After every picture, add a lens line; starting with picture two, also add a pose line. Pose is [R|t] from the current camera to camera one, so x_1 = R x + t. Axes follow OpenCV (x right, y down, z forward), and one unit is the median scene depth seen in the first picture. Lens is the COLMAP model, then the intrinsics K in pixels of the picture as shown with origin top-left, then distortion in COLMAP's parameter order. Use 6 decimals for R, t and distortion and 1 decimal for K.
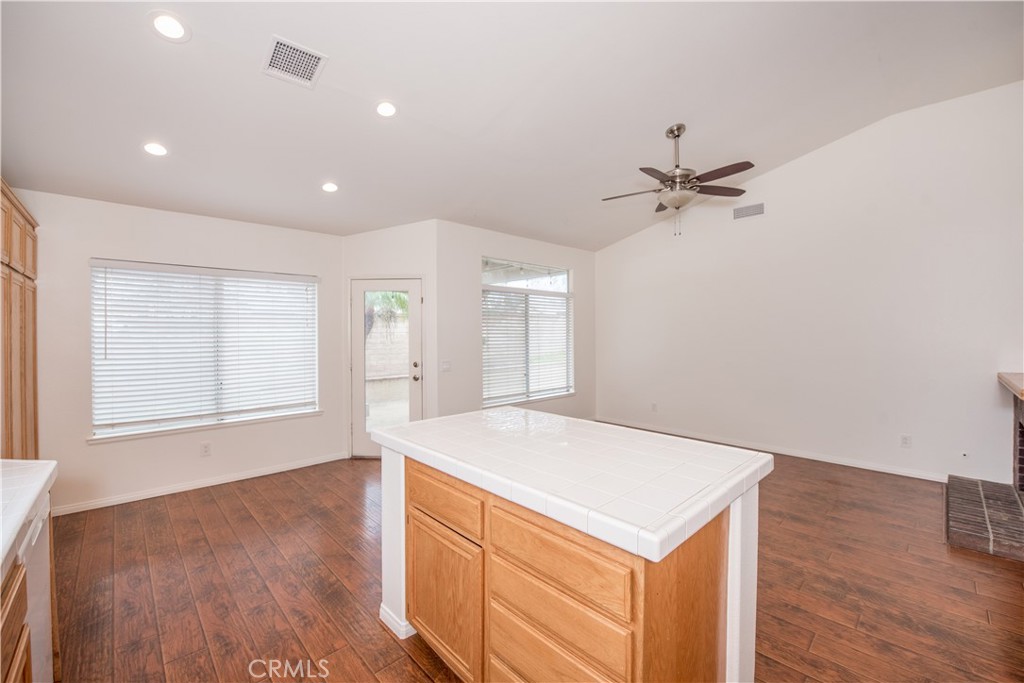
lens RADIAL K [[419.7, 0, 511.3], [0, 419.7, 330.5], [0, 0, 1]] dist [-0.018306, -0.000153]
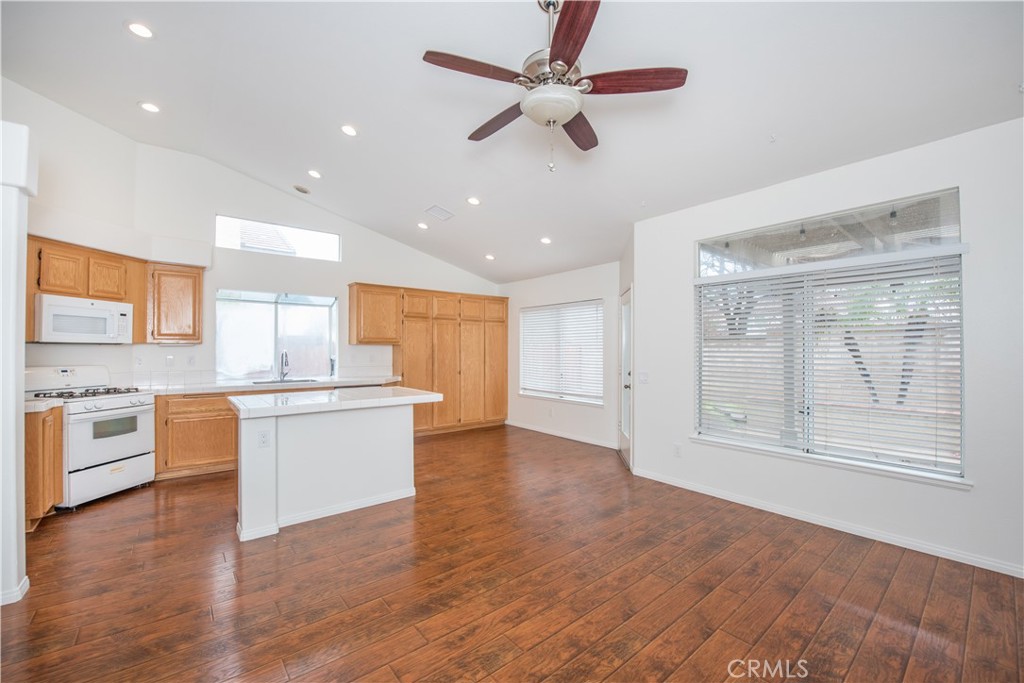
lens RADIAL K [[415.0, 0, 512.4], [0, 415.0, 346.0], [0, 0, 1]] dist [-0.021222, -0.000288]
pose [[-0.069937, -0.004888, -0.997539, 0.988644], [0.001680, 0.999986, -0.005017, 0.025882], [0.997550, -0.002027, -0.069928, 0.994922]]
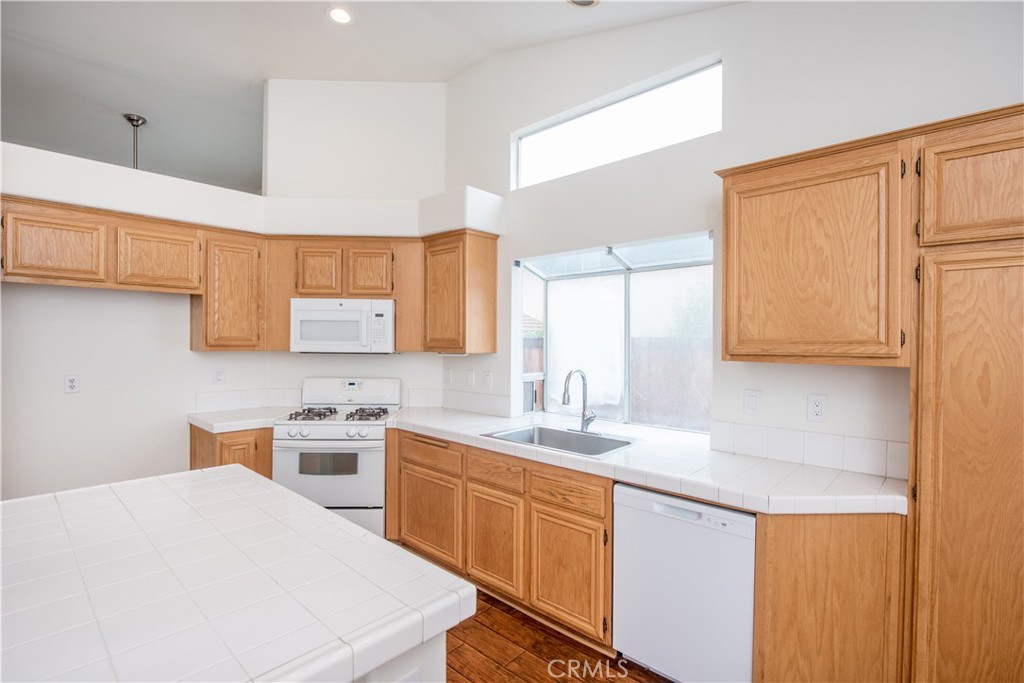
lens RADIAL K [[478.5, 0, 511.5], [0, 478.5, 343.5], [0, 0, 1]] dist [-0.012974, -0.000431]
pose [[-0.997555, -0.003965, -0.069776, -0.195747], [-0.004226, 0.999985, 0.003588, -0.010755], [0.069761, 0.003874, -0.997556, 0.870126]]
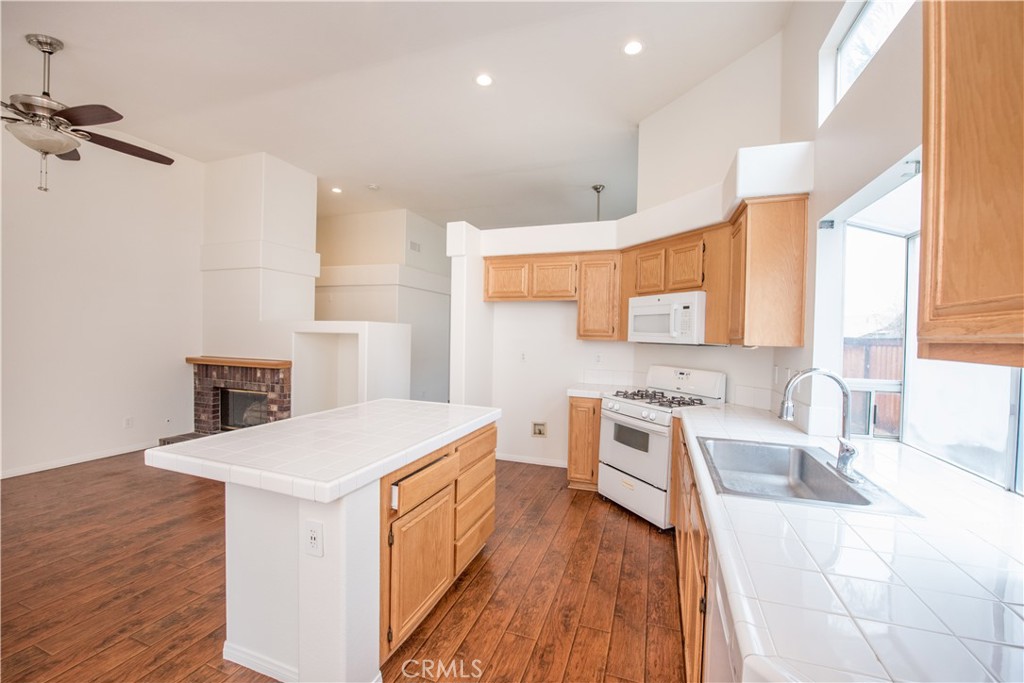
lens RADIAL K [[407.1, 0, 512.2], [0, 407.1, 345.5], [0, 0, 1]] dist [-0.018784, -0.000354]
pose [[-0.455008, -0.029599, 0.889995, -0.575977], [-0.020270, 0.999533, 0.022878, 0.003444], [-0.890256, -0.007631, -0.455396, 0.597305]]
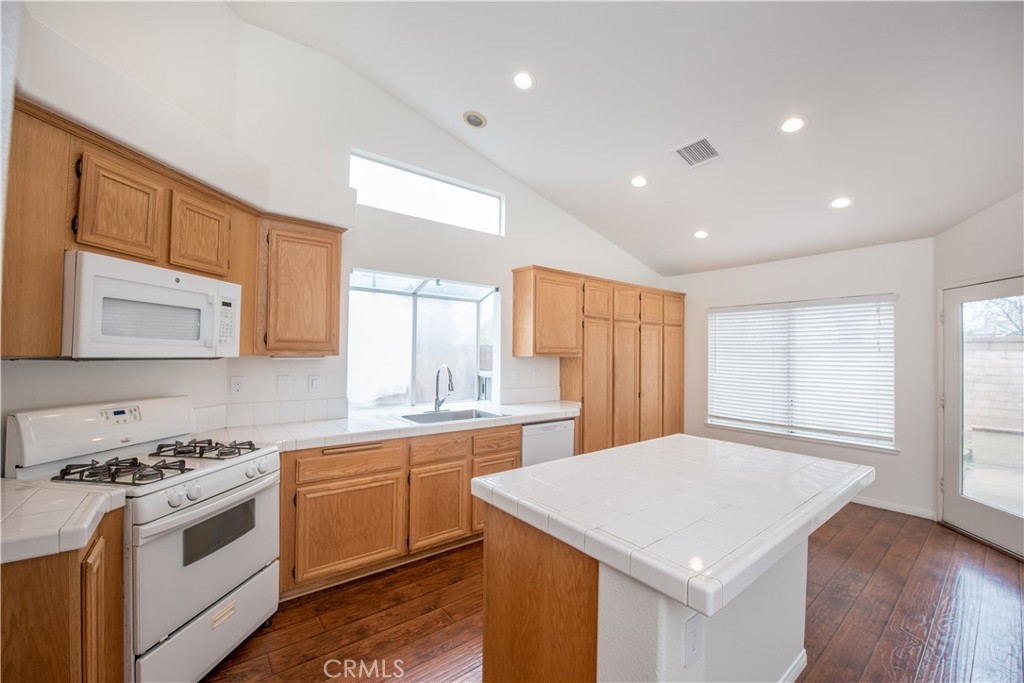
lens RADIAL K [[407.1, 0, 512.2], [0, 407.1, 345.5], [0, 0, 1]] dist [-0.018784, -0.000354]
pose [[-0.091960, -0.017575, -0.995608, 0.525029], [-0.010136, 0.999809, -0.016713, 0.001009], [0.995711, 0.008554, -0.092120, 0.357365]]
